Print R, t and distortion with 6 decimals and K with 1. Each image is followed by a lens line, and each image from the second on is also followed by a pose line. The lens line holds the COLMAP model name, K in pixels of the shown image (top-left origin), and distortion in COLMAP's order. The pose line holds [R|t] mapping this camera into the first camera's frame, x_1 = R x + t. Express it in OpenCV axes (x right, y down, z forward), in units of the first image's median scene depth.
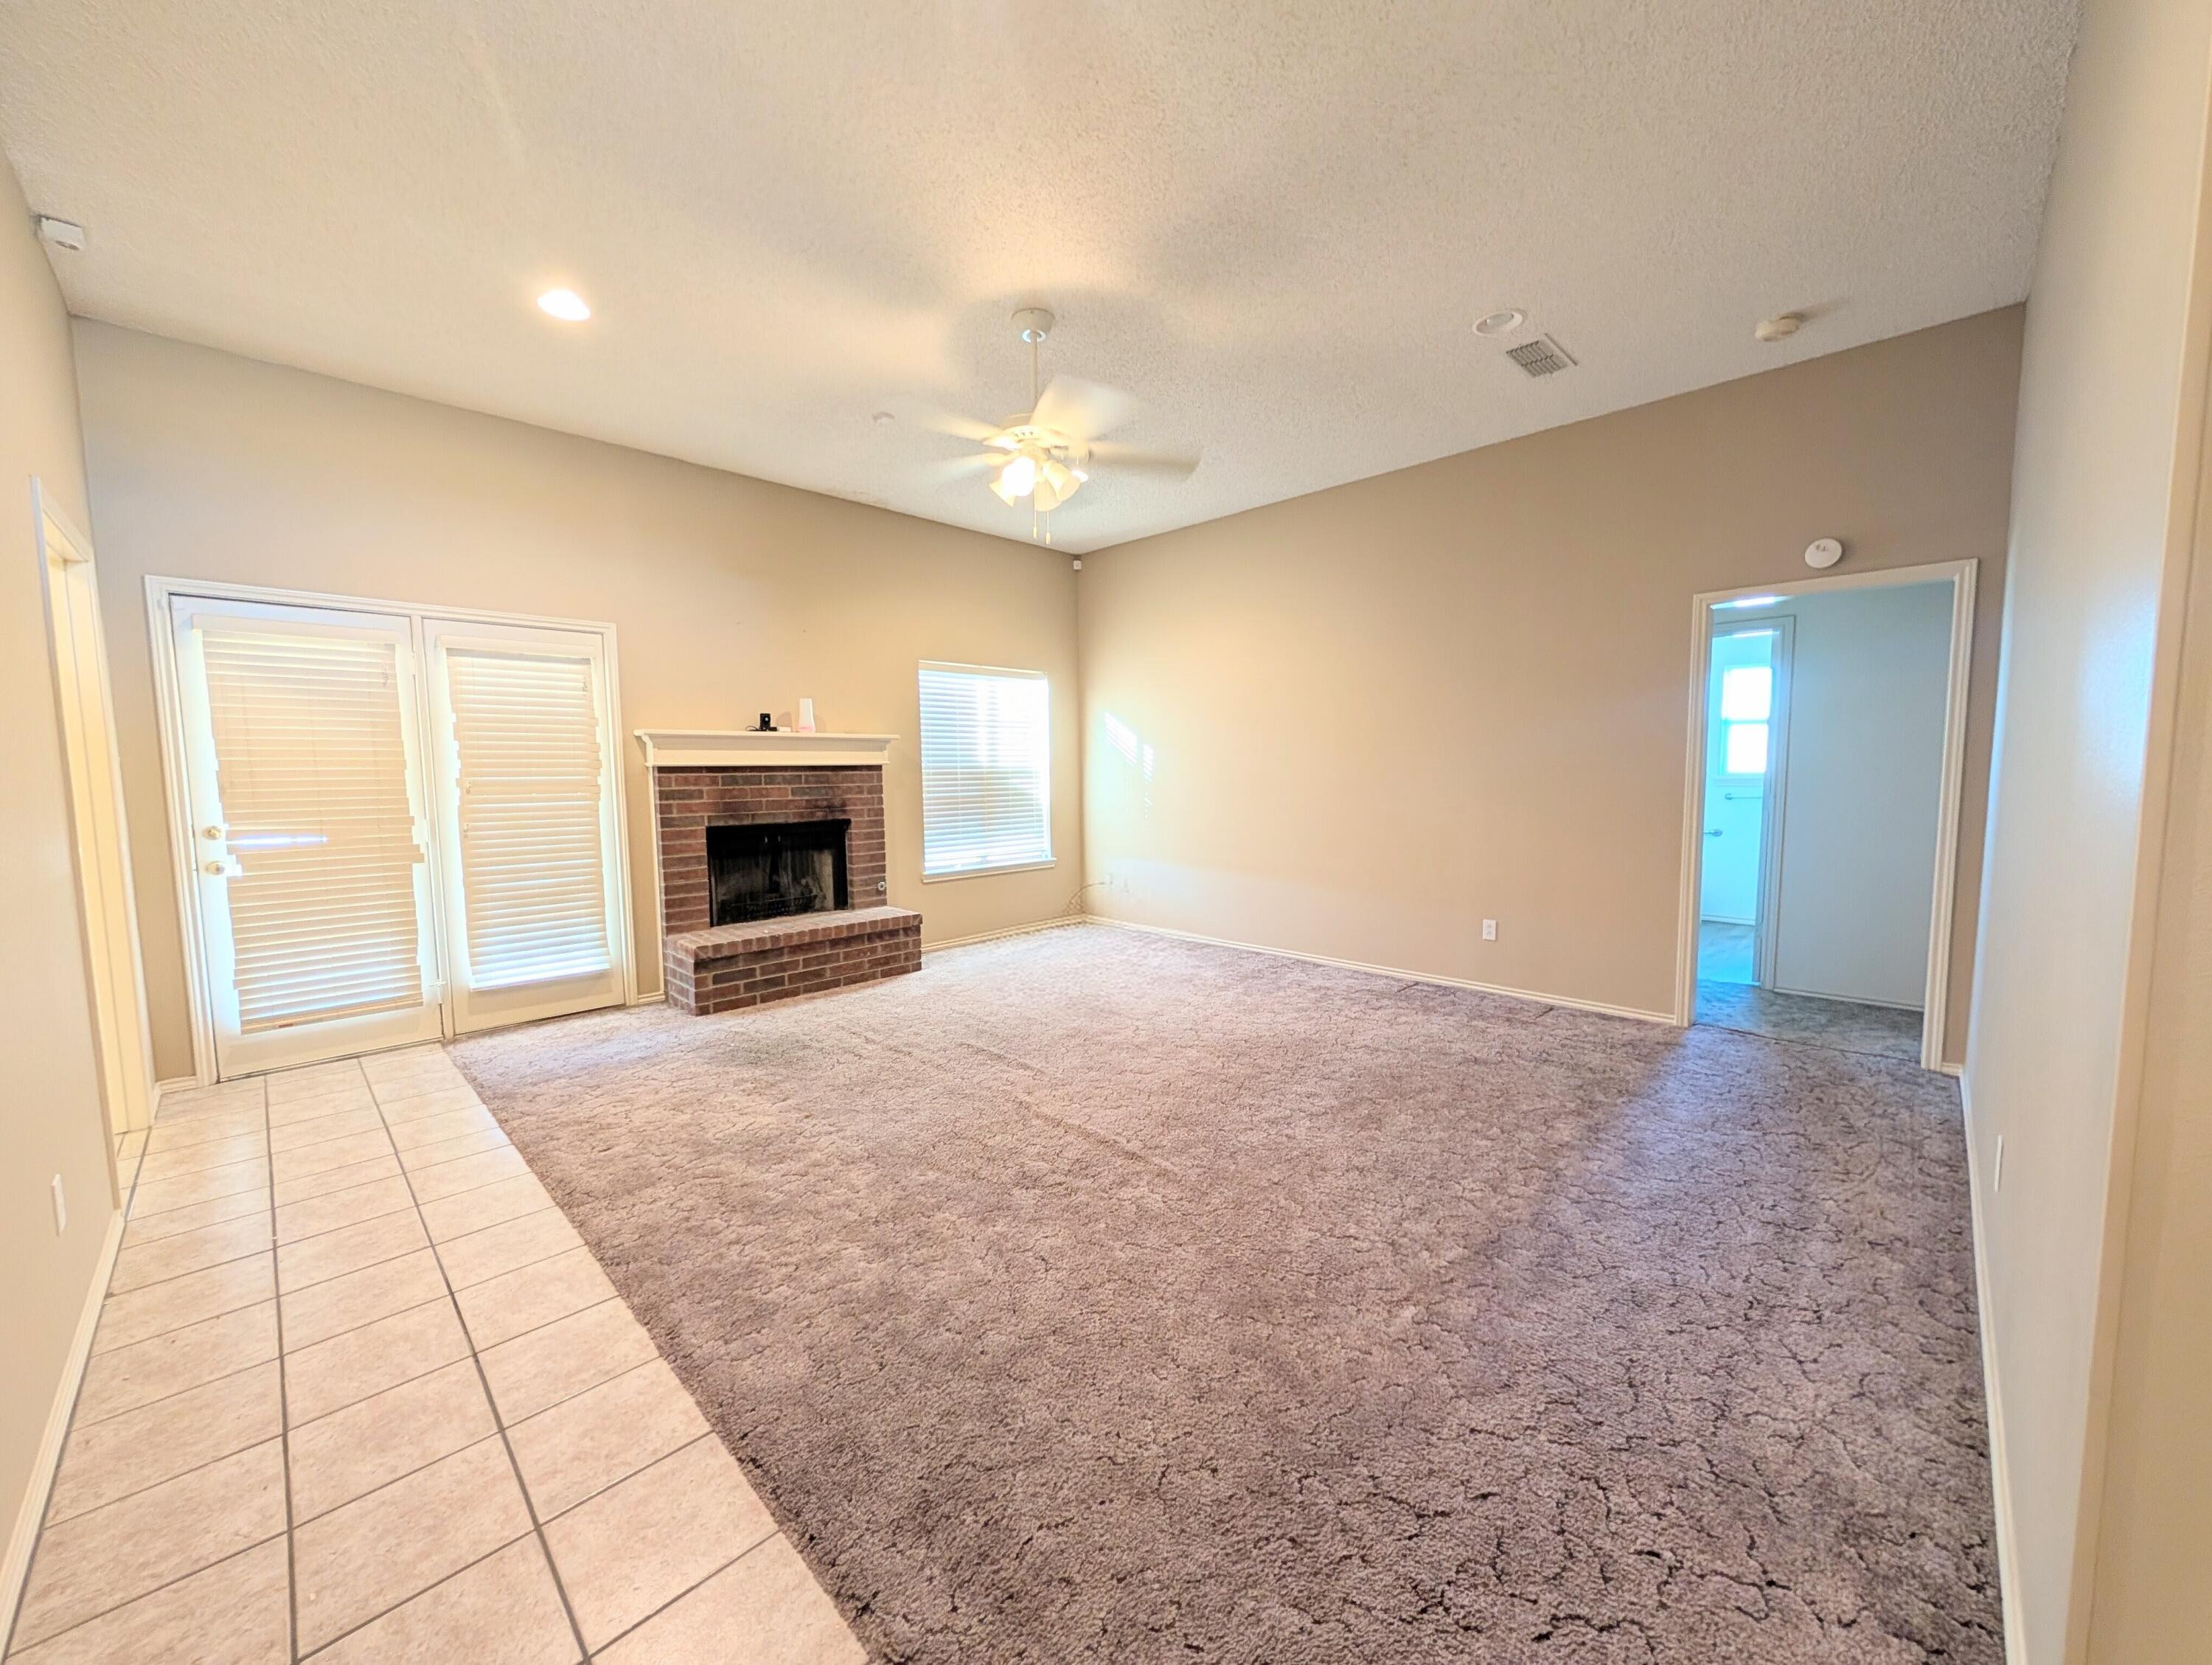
lens RADIAL K [[854.7, 0, 1107.3], [0, 854.7, 836.7], [0, 0, 1]] dist [0.000527, 0.000069]
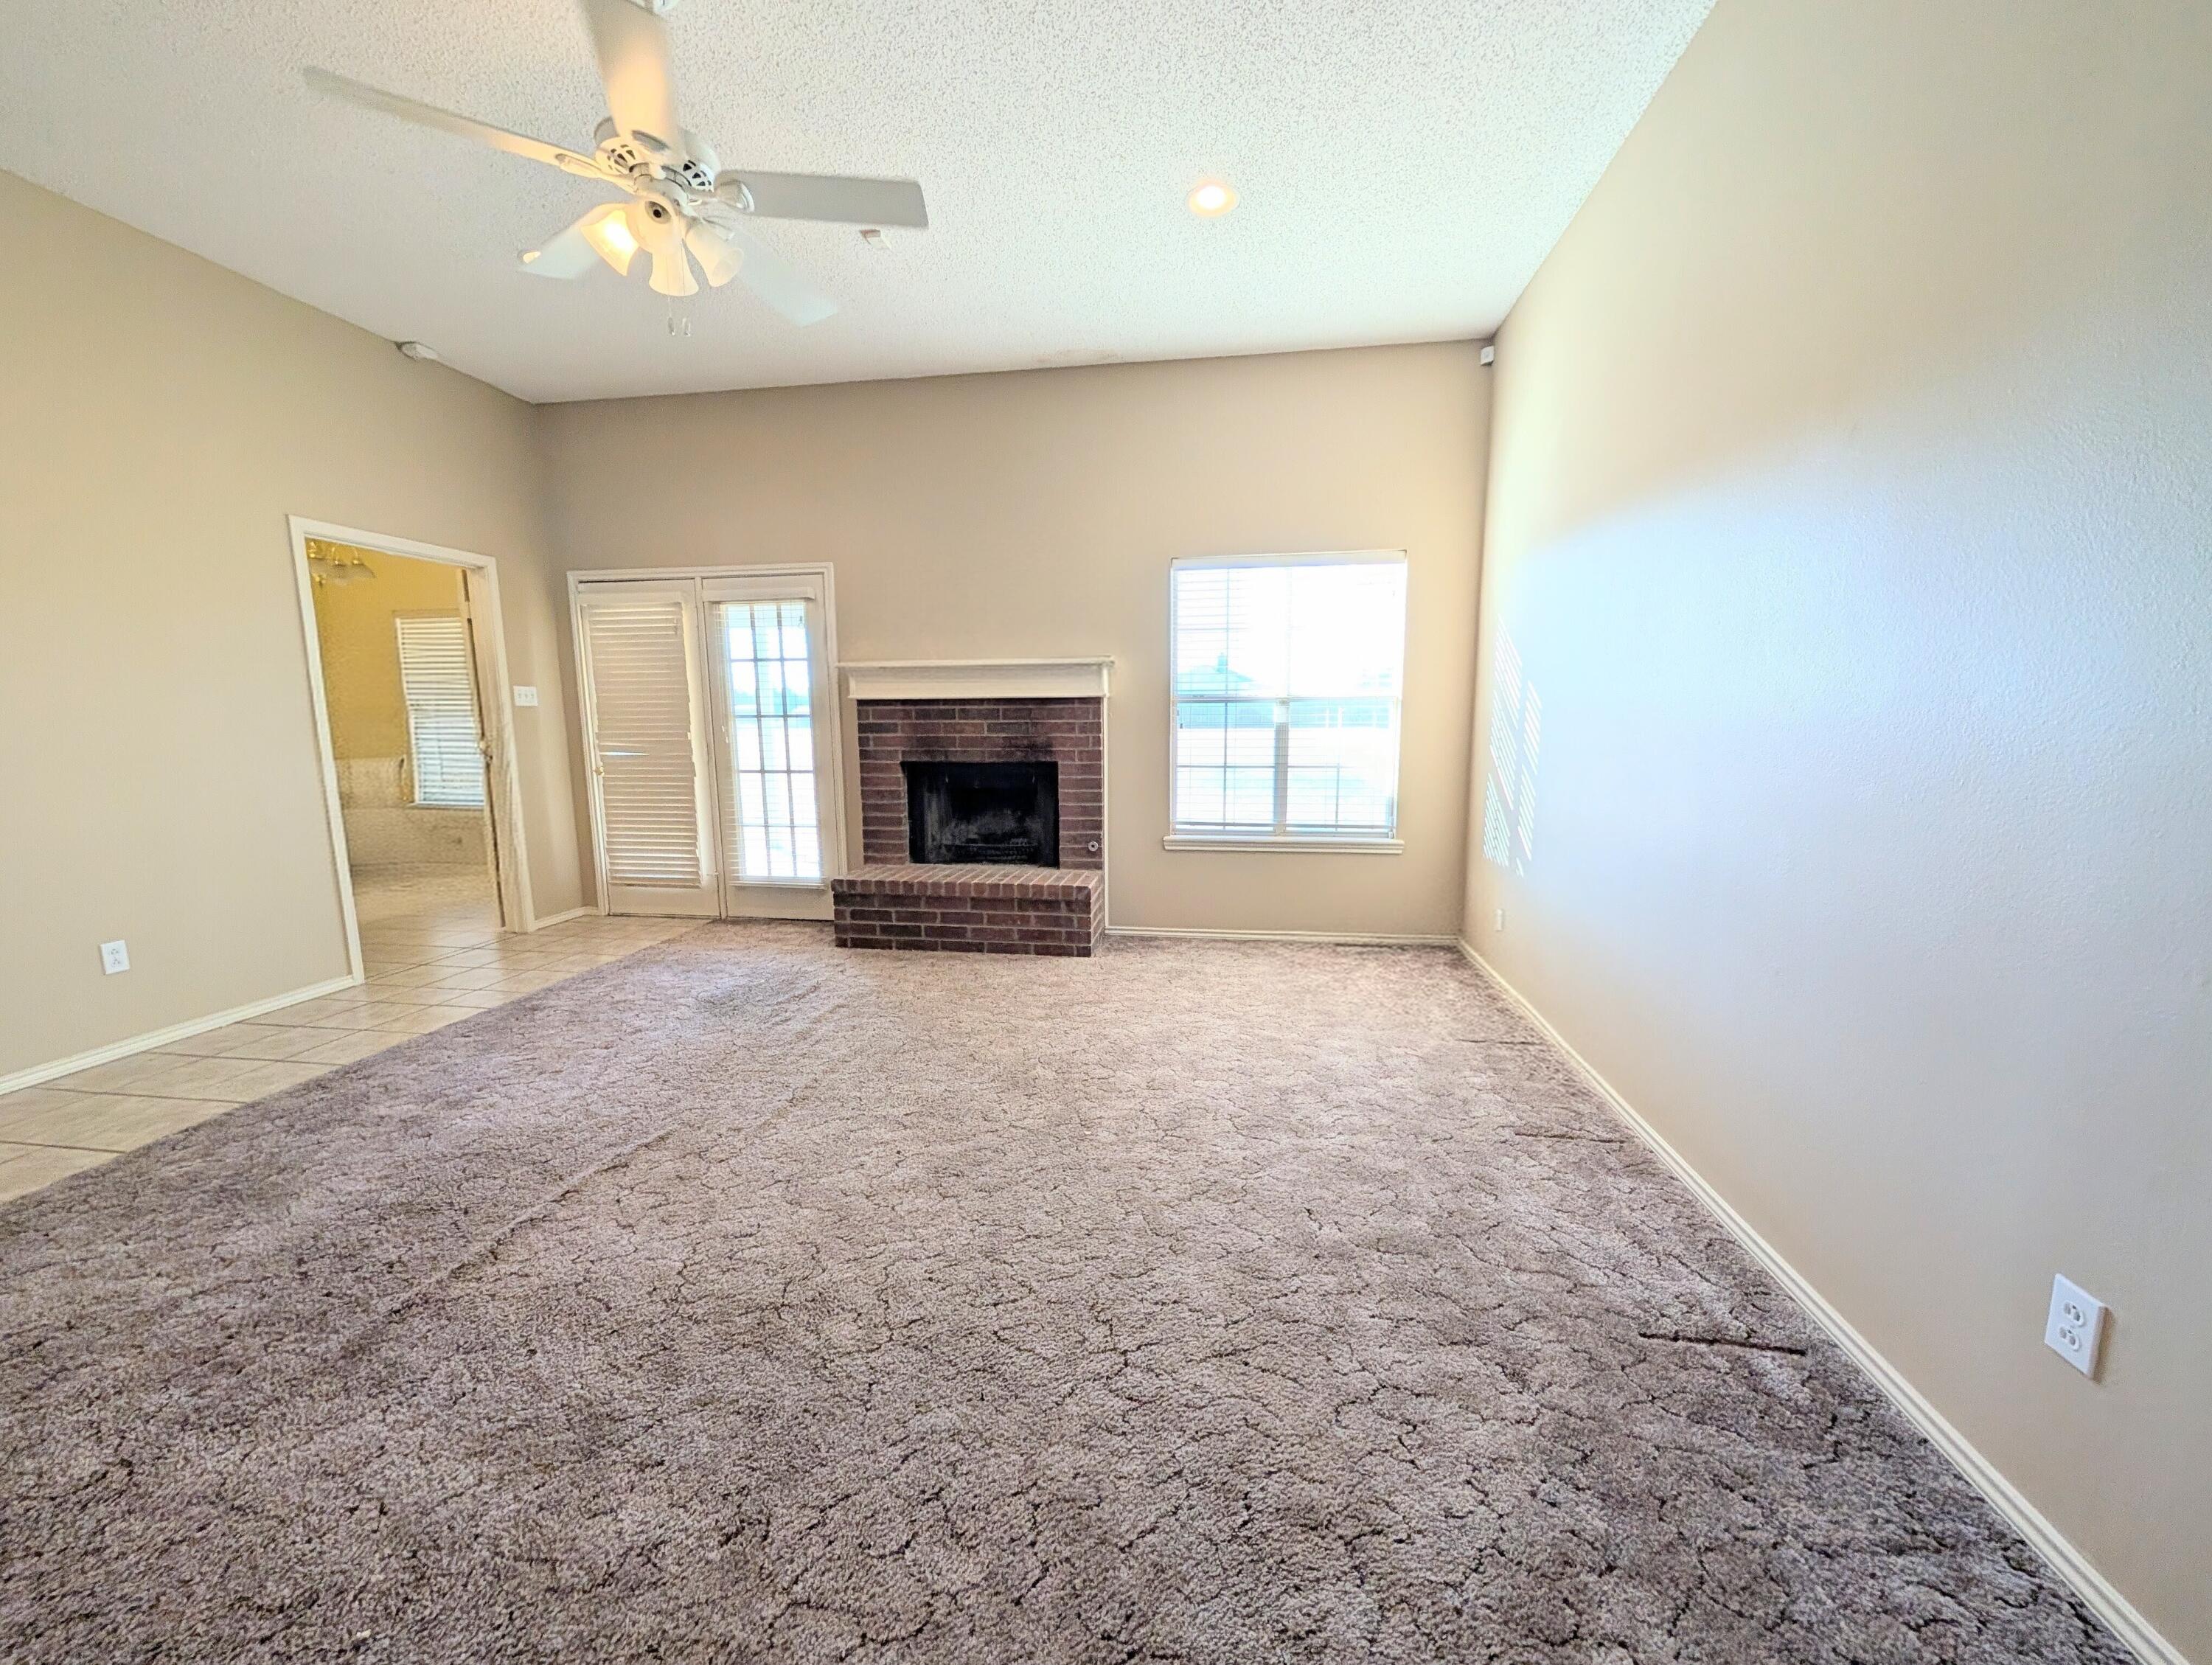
lens RADIAL K [[854.7, 0, 1104.1], [0, 854.7, 834.4], [0, 0, 1]] dist [0.000527, 0.000069]
pose [[0.576528, 0.118886, -0.808382, 0.458997], [-0.067676, 0.992907, 0.097758, -0.039029], [0.814270, -0.001652, 0.580484, 0.604718]]
